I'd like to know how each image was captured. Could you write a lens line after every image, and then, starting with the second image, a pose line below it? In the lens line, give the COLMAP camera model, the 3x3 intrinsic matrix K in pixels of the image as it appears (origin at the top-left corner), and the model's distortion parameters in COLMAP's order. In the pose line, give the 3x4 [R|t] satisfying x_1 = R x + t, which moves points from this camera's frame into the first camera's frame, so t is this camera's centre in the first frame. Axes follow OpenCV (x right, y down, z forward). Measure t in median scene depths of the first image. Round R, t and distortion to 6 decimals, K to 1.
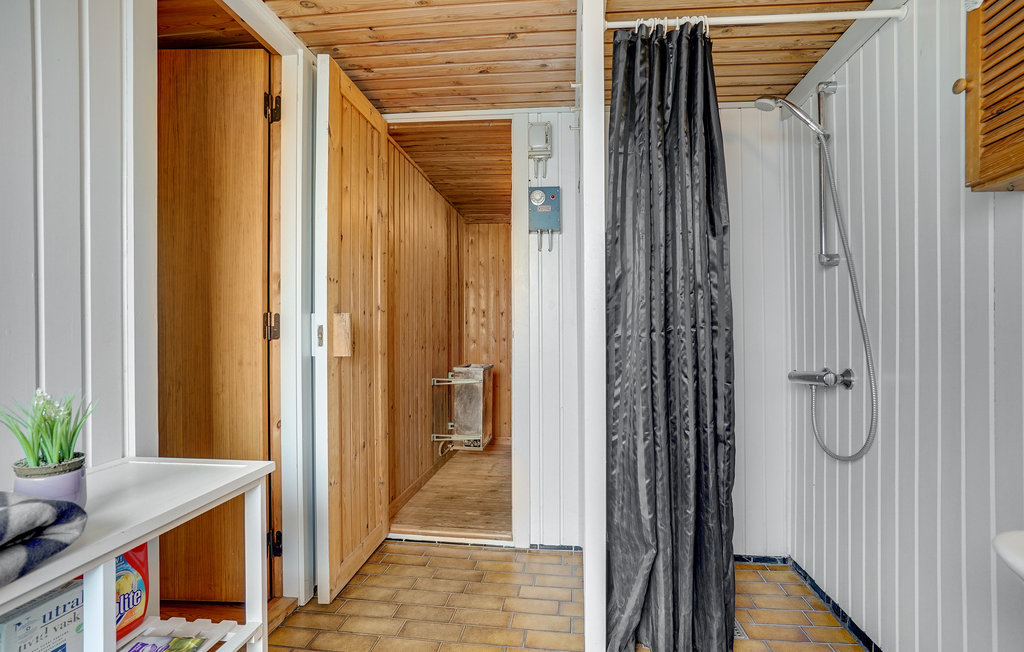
lens RADIAL K [[514.9, 0, 511.4], [0, 514.9, 313.8], [0, 0, 1]] dist [-0.052035, 0.030792]
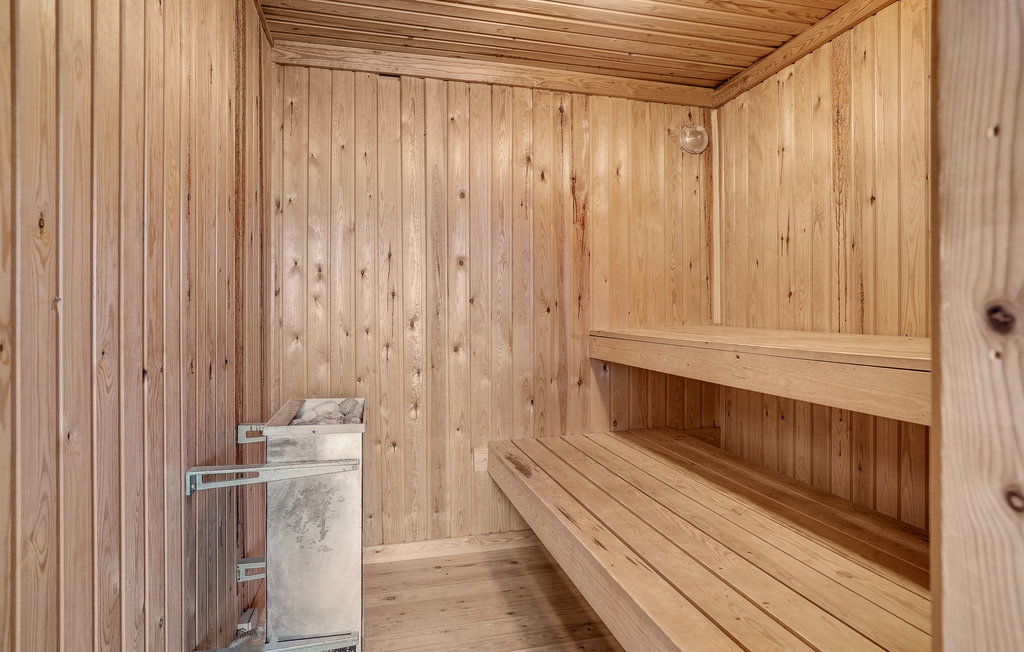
lens RADIAL K [[564.4, 0, 512.4], [0, 564.4, 295.1], [0, 0, 1]] dist [-0.035669, -0.000137]
pose [[0.932393, 0.004916, 0.361412, -0.074089], [-0.005087, 0.999987, -0.000477, 0.018222], [-0.361410, -0.001393, 0.932406, 0.493466]]
